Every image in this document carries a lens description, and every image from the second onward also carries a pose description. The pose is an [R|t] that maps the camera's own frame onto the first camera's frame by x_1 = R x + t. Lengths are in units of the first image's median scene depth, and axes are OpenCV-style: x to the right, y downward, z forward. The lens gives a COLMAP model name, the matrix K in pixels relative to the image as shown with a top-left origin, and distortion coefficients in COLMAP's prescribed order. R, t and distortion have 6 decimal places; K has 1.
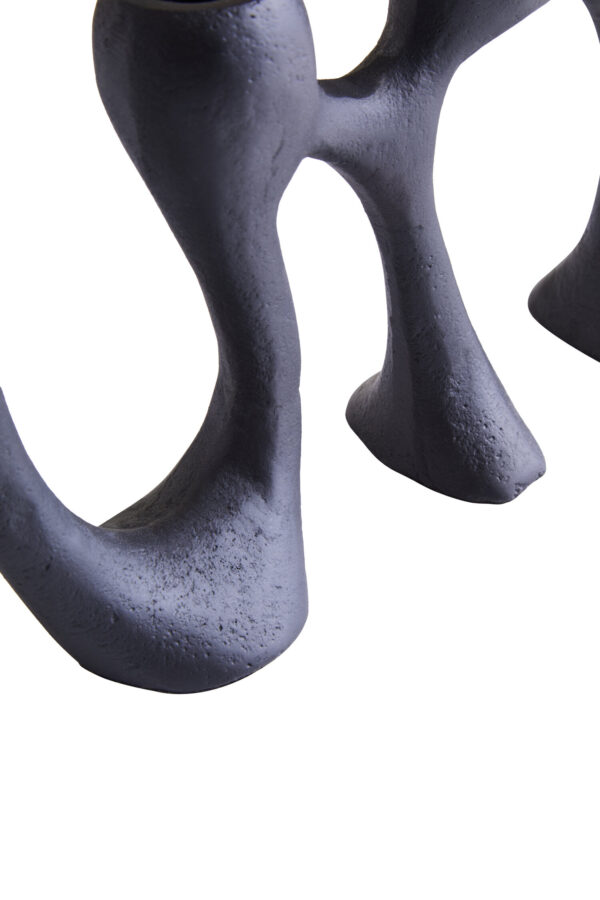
lens RADIAL K [[2217.8, 0, 300.0], [0, 2217.8, 450.0], [0, 0, 1]] dist [-0.252814, -0.034636]
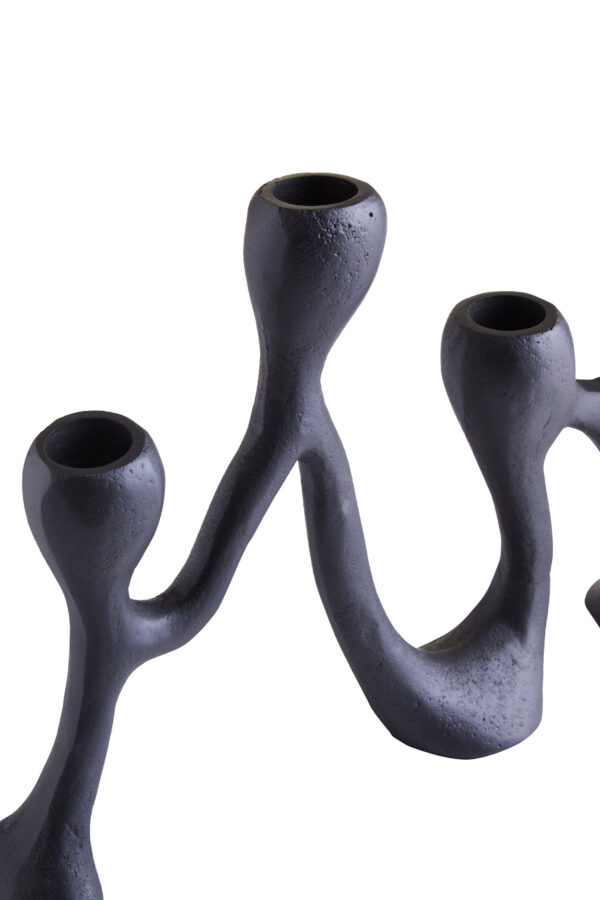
lens RADIAL K [[2217.8, 0, 300.0], [0, 2217.8, 450.0], [0, 0, 1]] dist [-0.252814, -0.034636]
pose [[0.985609, 0.093061, -0.141117, 0.038907], [-0.107124, 0.989643, -0.095561, 0.055599], [0.130763, 0.109303, 0.985370, -0.582914]]
